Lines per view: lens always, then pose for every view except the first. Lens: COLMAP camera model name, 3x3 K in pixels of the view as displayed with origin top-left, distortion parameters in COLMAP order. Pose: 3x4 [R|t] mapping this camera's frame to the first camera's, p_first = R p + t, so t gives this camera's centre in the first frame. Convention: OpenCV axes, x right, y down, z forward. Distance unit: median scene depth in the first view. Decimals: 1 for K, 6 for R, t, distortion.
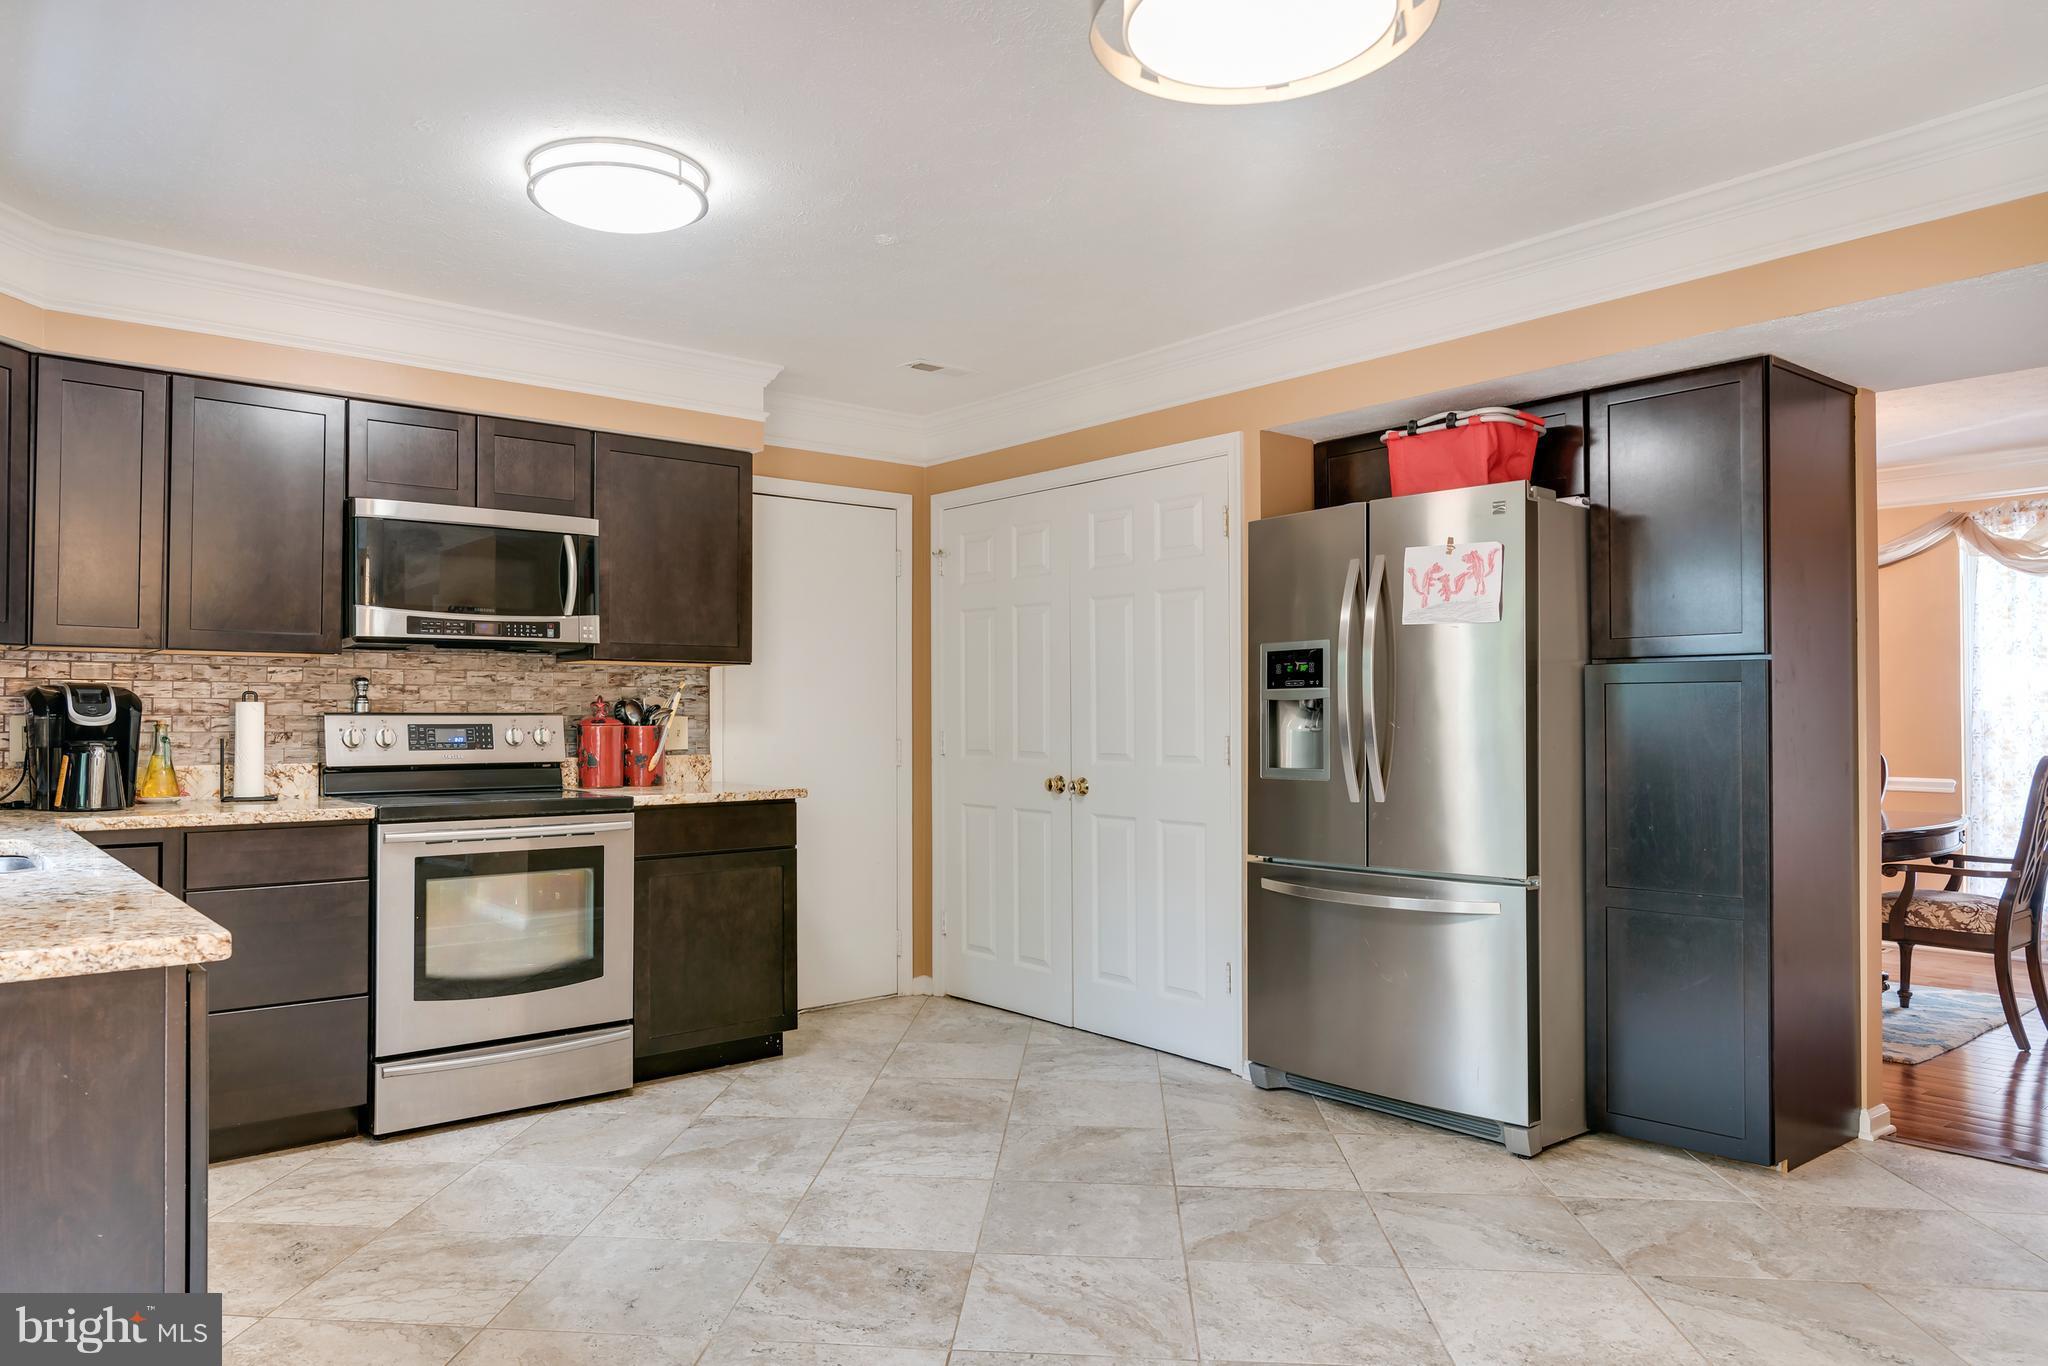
lens RADIAL K [[1324.4, 0, 1011.5], [0, 1324.4, 699.9], [0, 0, 1]] dist [-0.001253, 0.000017]
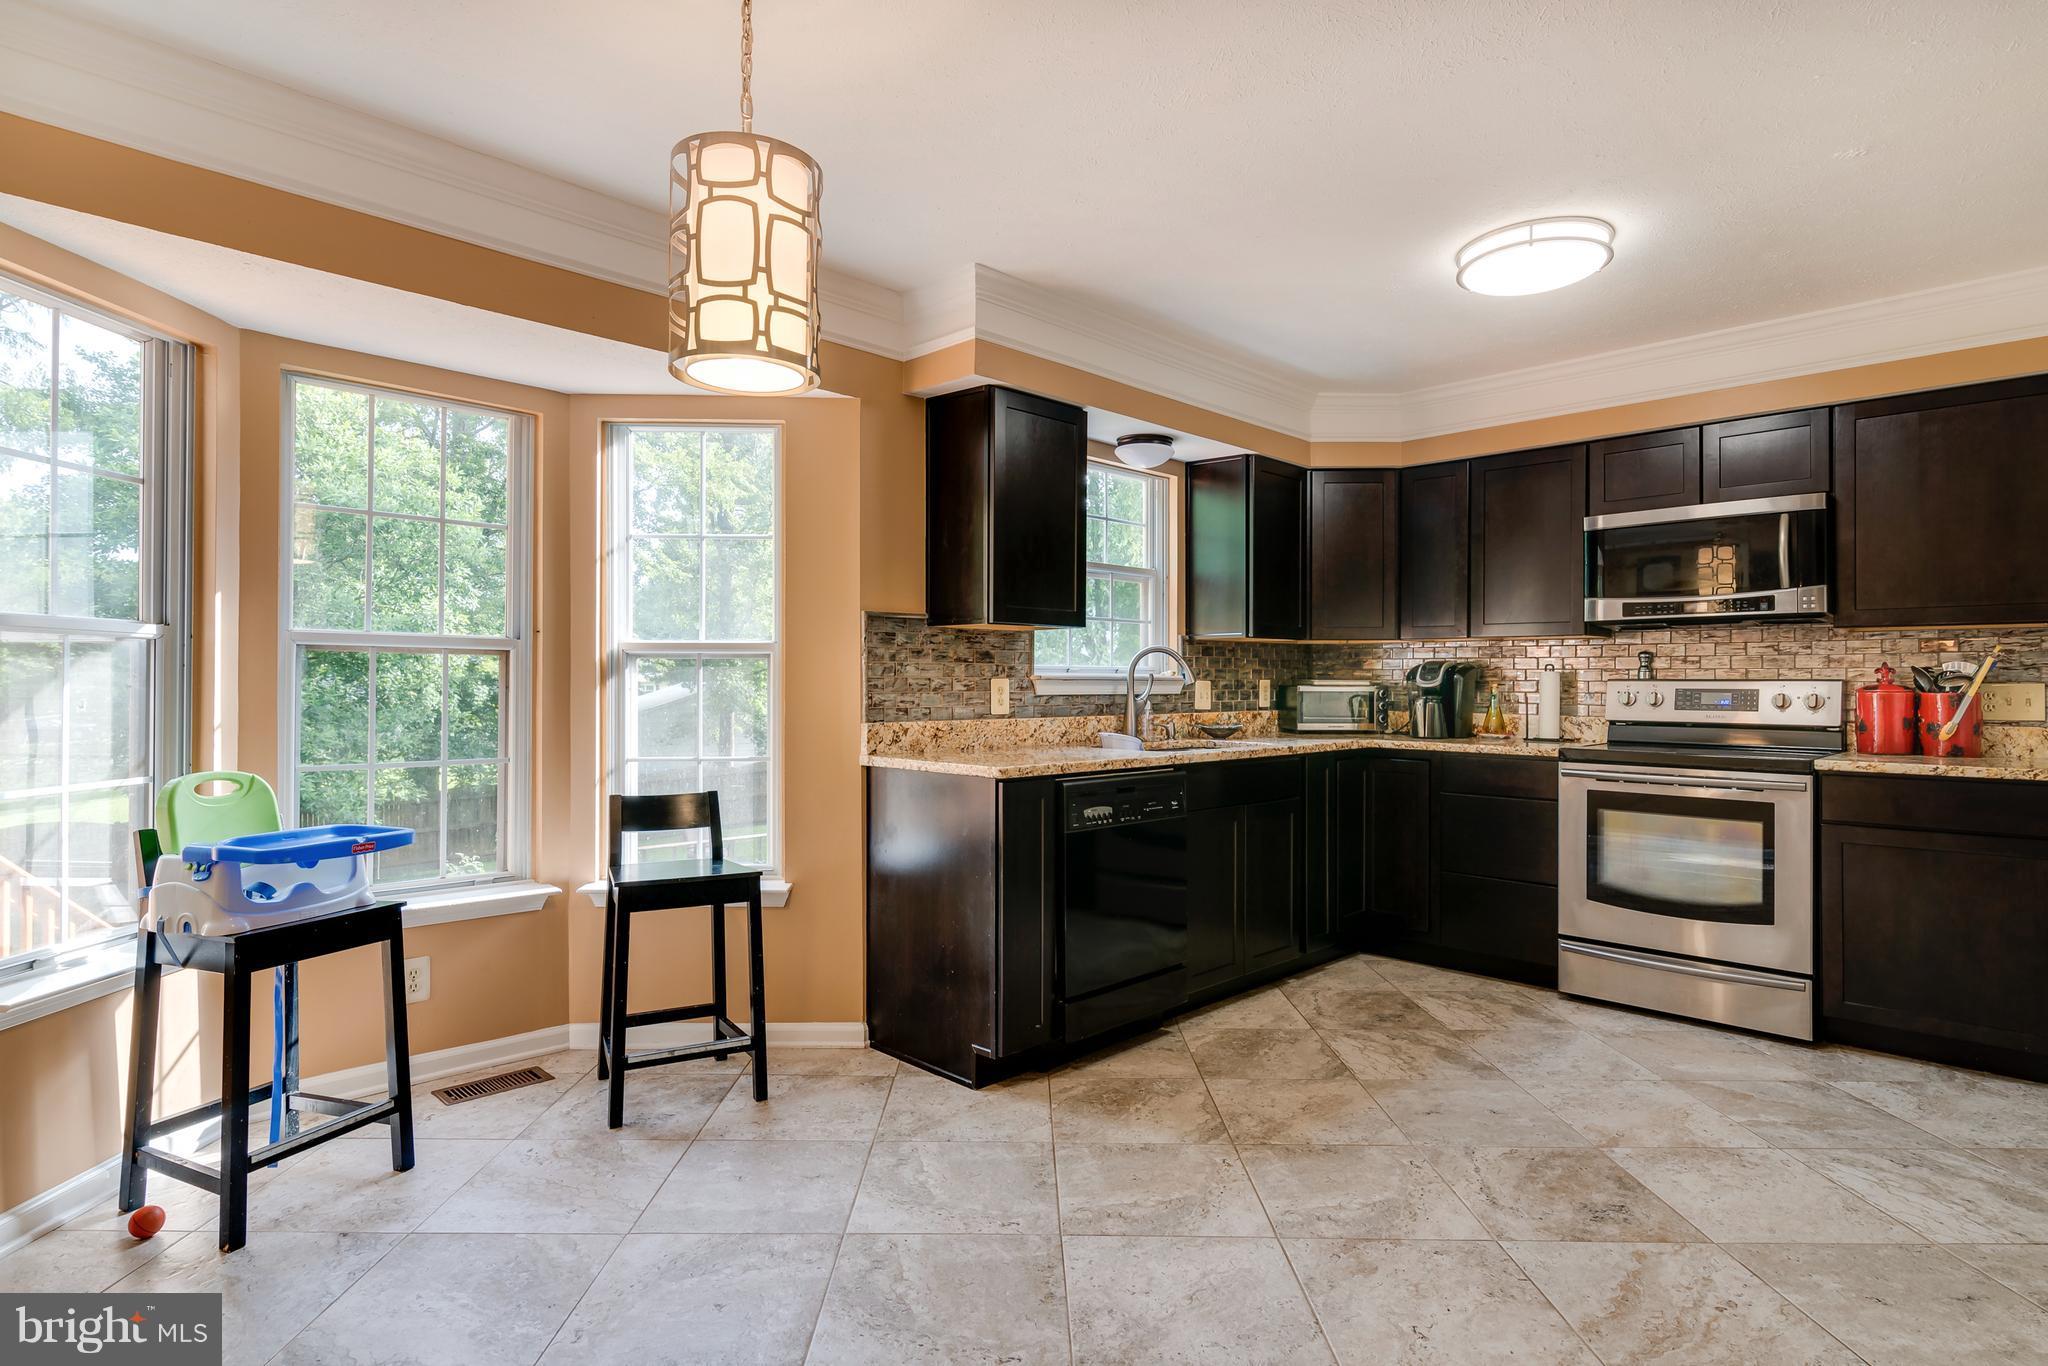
lens RADIAL K [[1093.4, 0, 1023.9], [0, 1093.4, 675.7], [0, 0, 1]] dist [0.002366, -0.000201]
pose [[0.089295, -0.005971, -0.995987, 0.546497], [0.006951, 0.999961, -0.005371, 0.008338], [0.995981, -0.006443, 0.089333, 0.334940]]
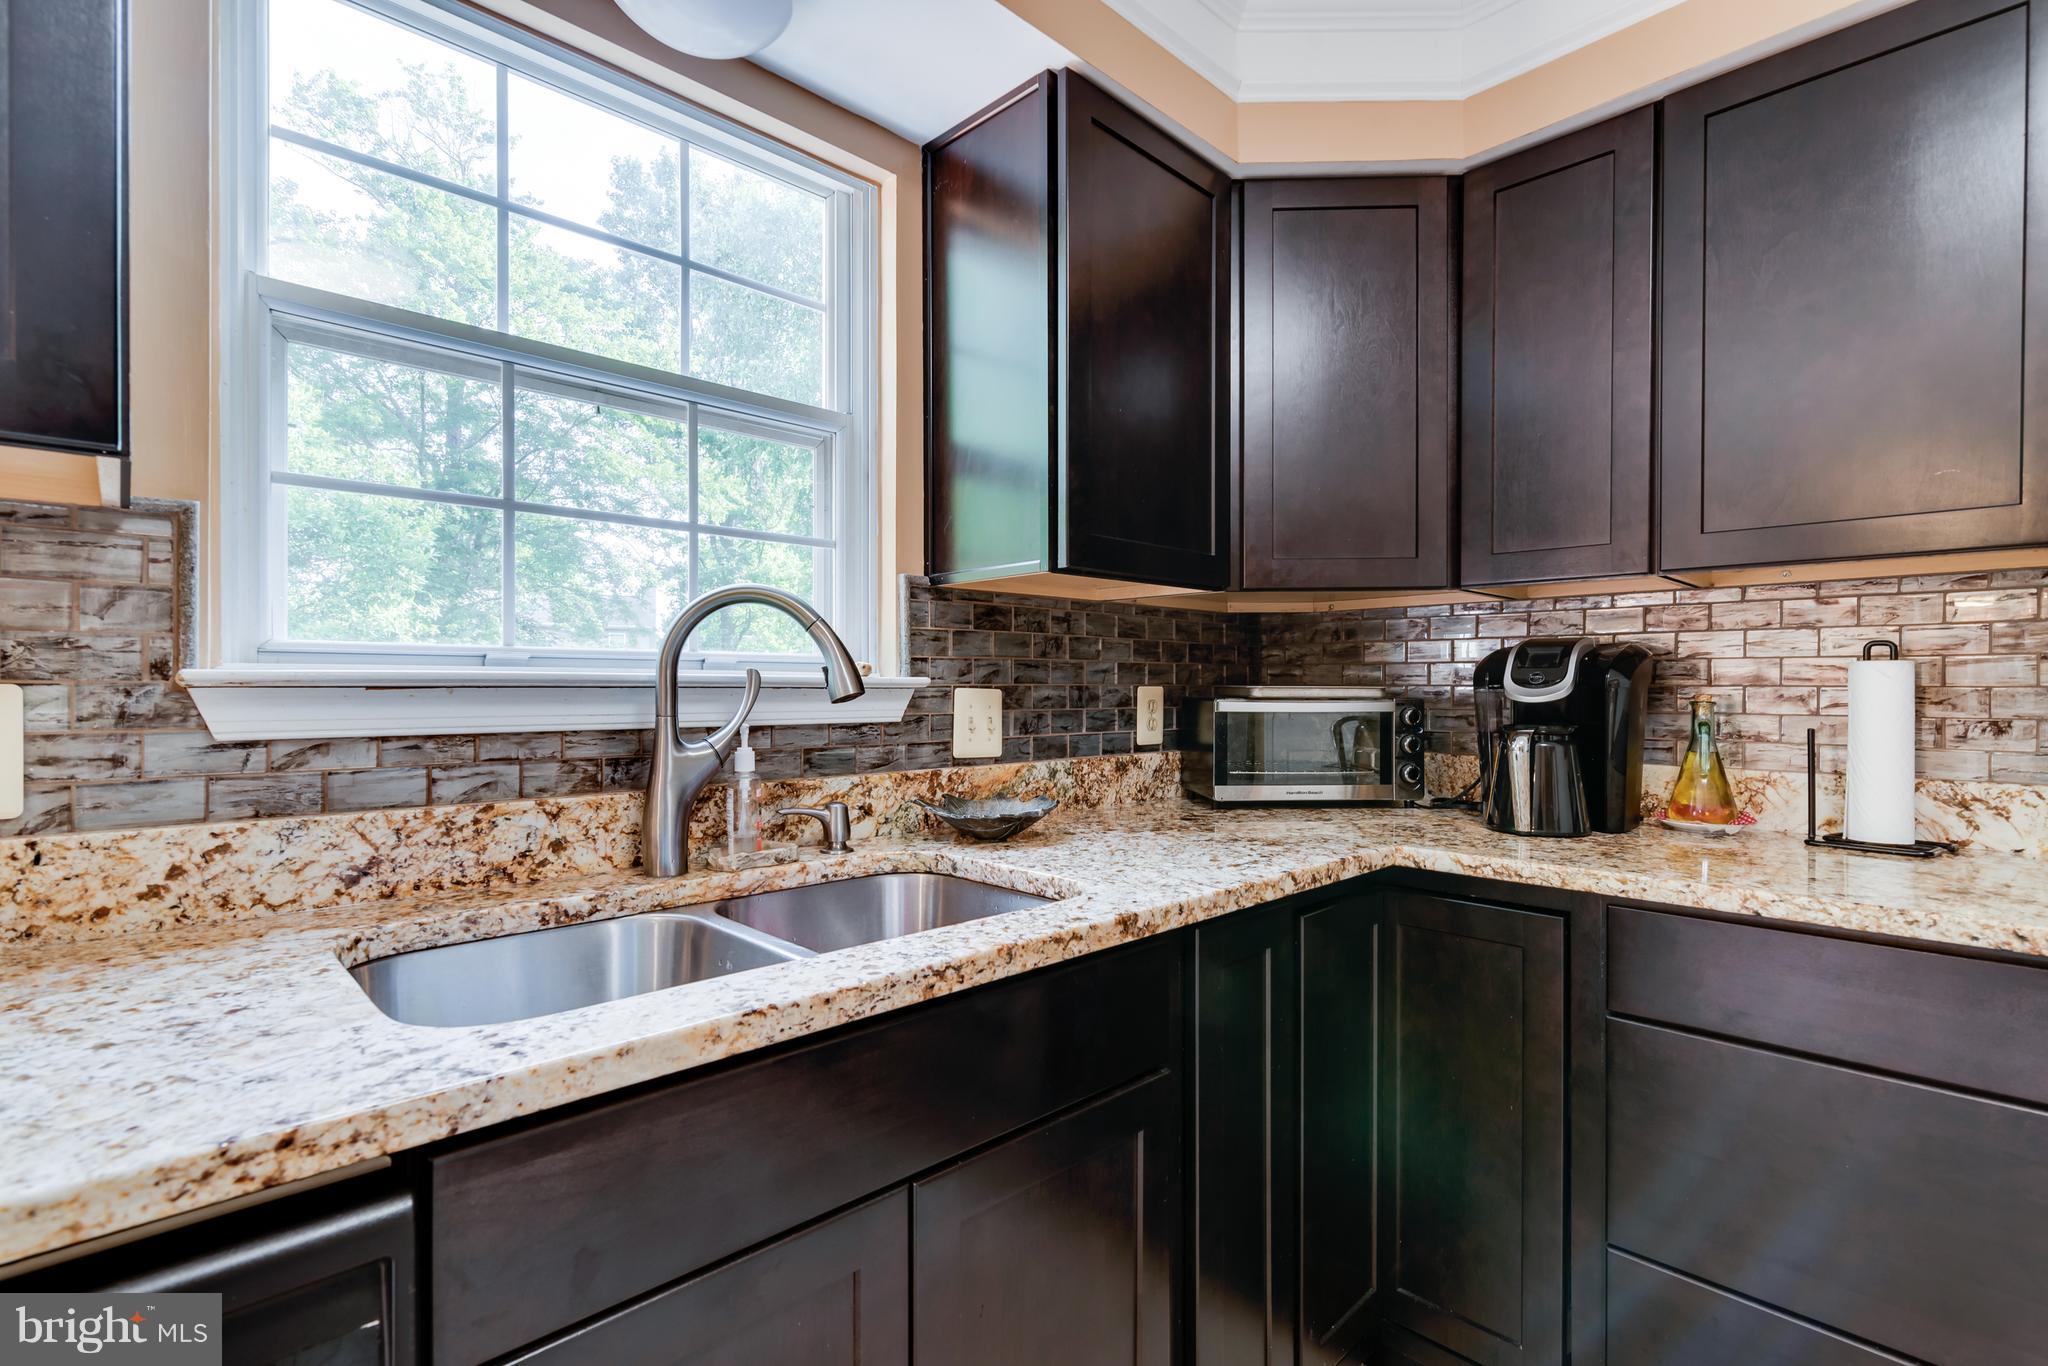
lens RADIAL K [[958.1, 0, 1013.6], [0, 958.1, 686.0], [0, 0, 1]] dist [0.005509, 0.000449]
pose [[0.054012, -0.005010, -0.998528, -0.211964], [0.010075, 0.999939, -0.004473, 0.009757], [0.998489, -0.009819, 0.054060, 0.637590]]
